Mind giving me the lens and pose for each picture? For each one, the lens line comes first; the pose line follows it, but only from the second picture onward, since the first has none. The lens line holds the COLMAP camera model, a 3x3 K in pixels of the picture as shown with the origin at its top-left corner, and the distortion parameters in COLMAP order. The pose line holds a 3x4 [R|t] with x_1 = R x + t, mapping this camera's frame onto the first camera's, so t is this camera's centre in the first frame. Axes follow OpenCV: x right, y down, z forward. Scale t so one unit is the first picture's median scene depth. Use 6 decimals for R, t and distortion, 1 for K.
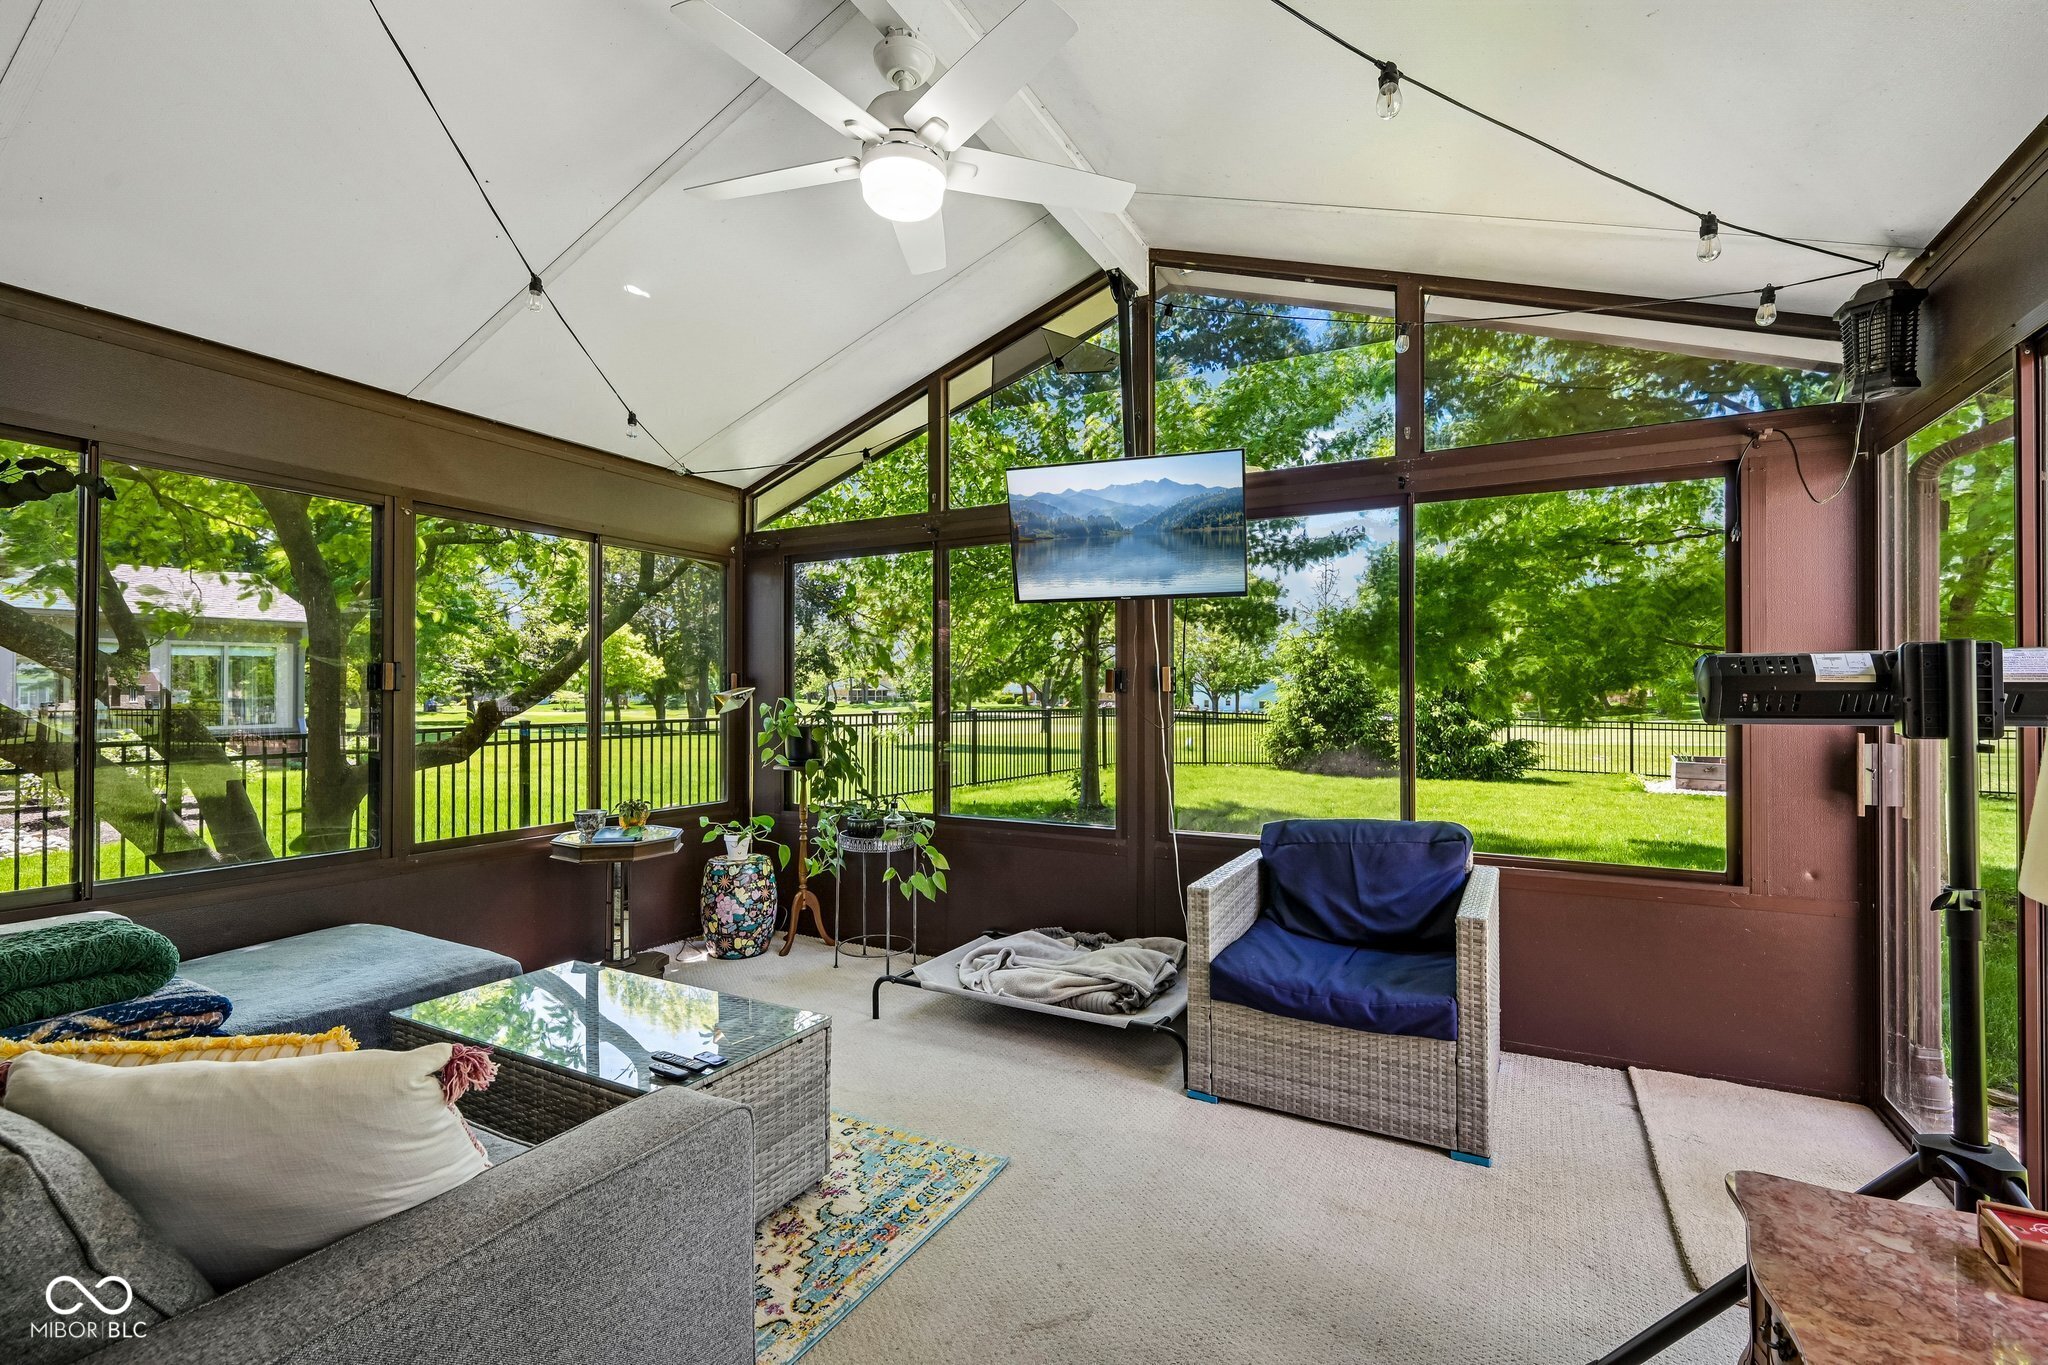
lens RADIAL K [[914.6, 0, 1022.1], [0, 914.6, 682.8], [0, 0, 1]] dist [-0.000521, -0.000022]
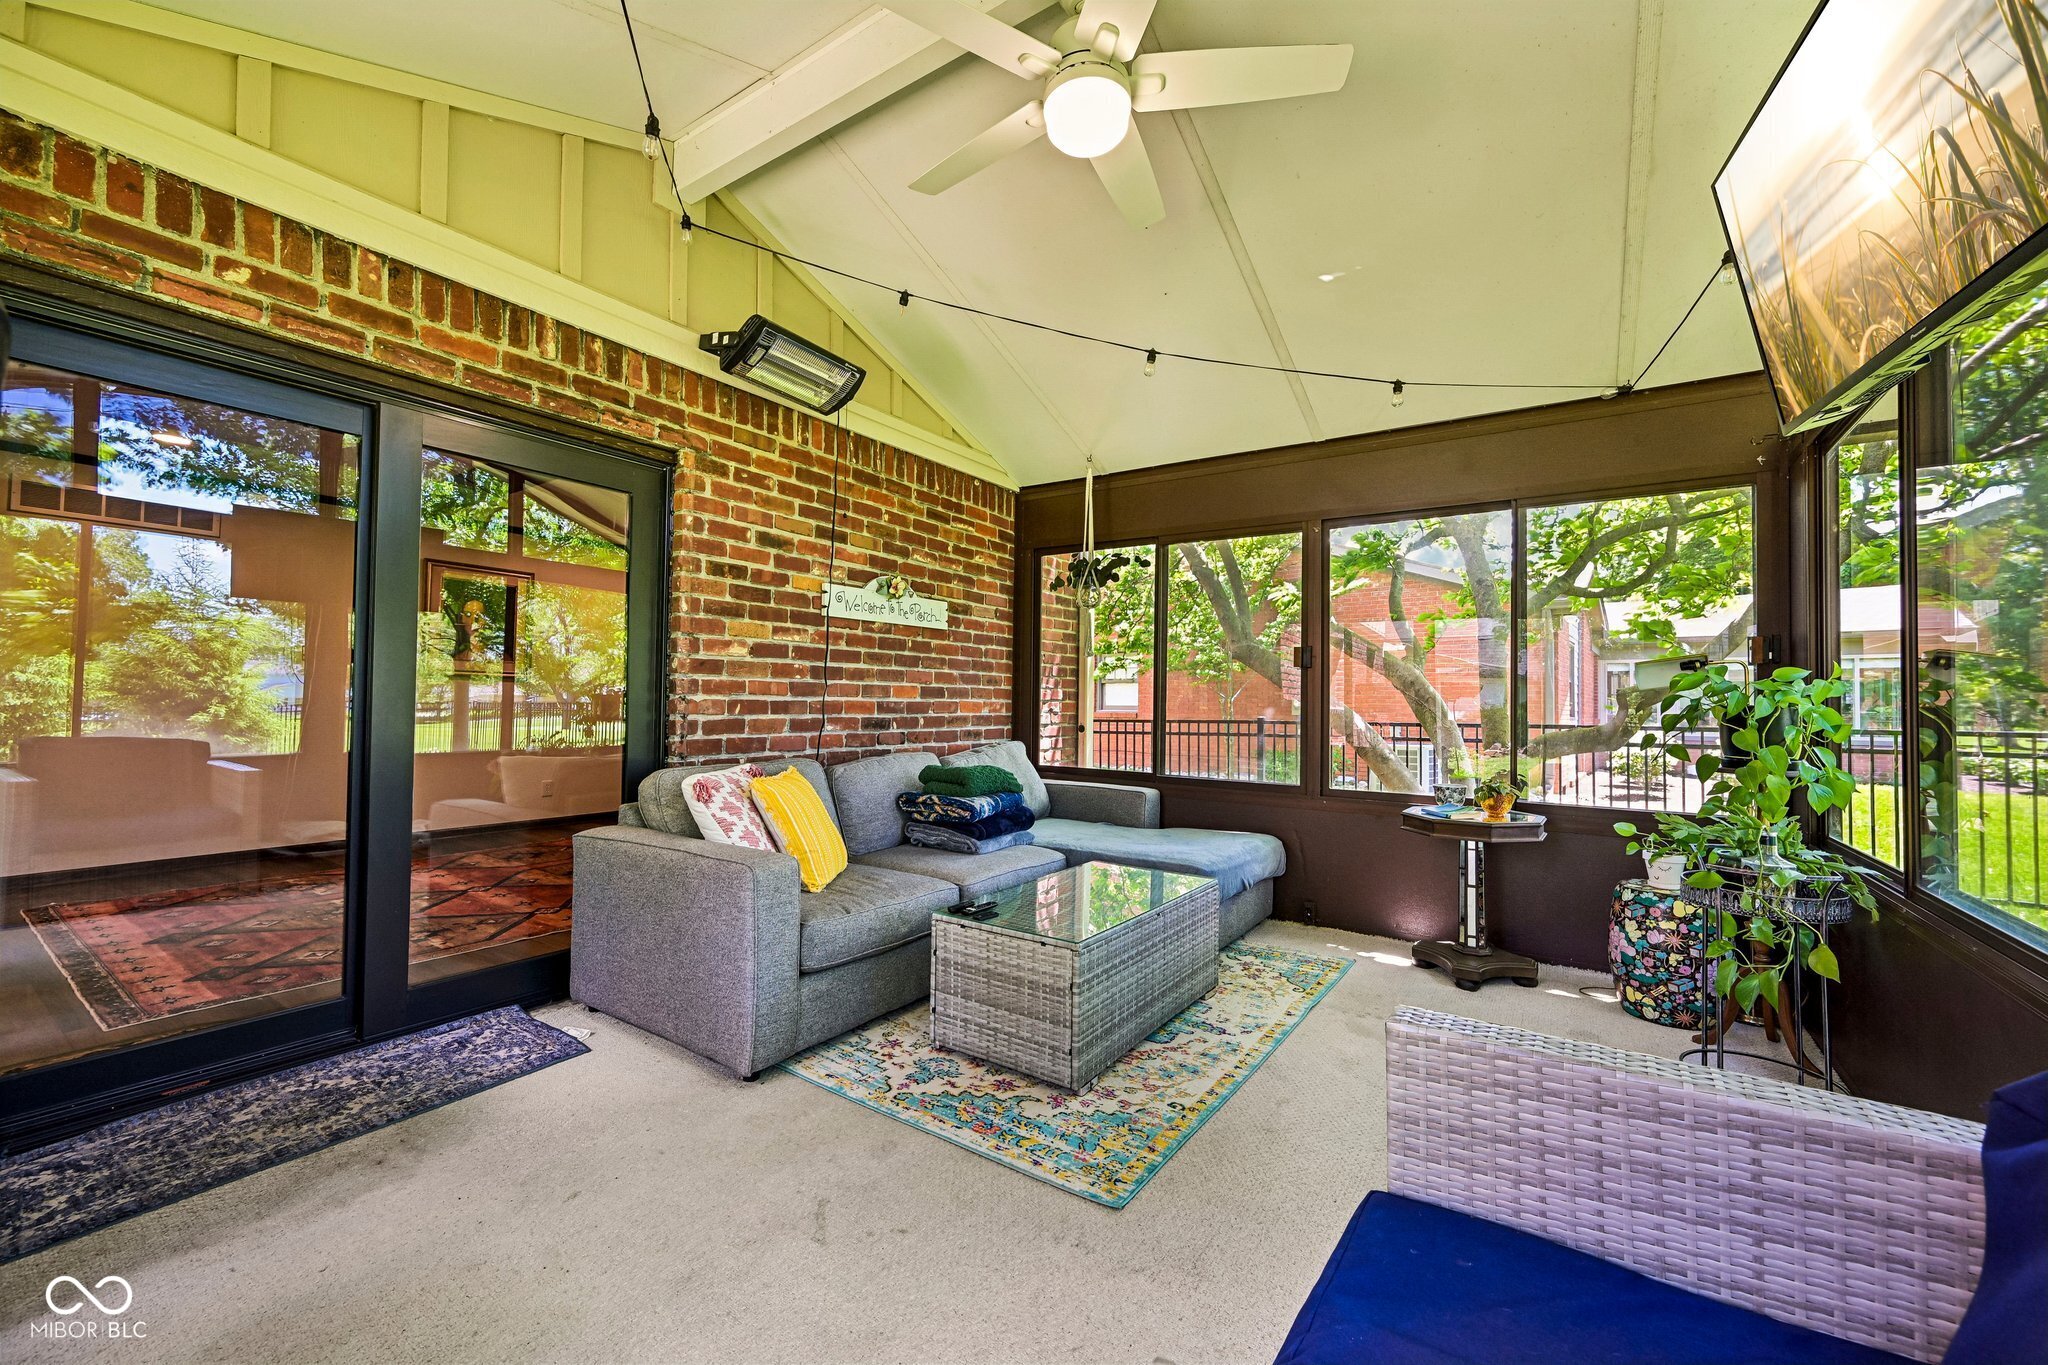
lens RADIAL K [[806.0, 0, 1025.4], [0, 806.0, 684.1], [0, 0, 1]] dist [0.001096, 0.000083]
pose [[-0.107135, -0.018043, -0.994081, 0.783295], [-0.003179, 0.999836, -0.017804, 0.082972], [0.994239, 0.001253, -0.107175, 1.103546]]
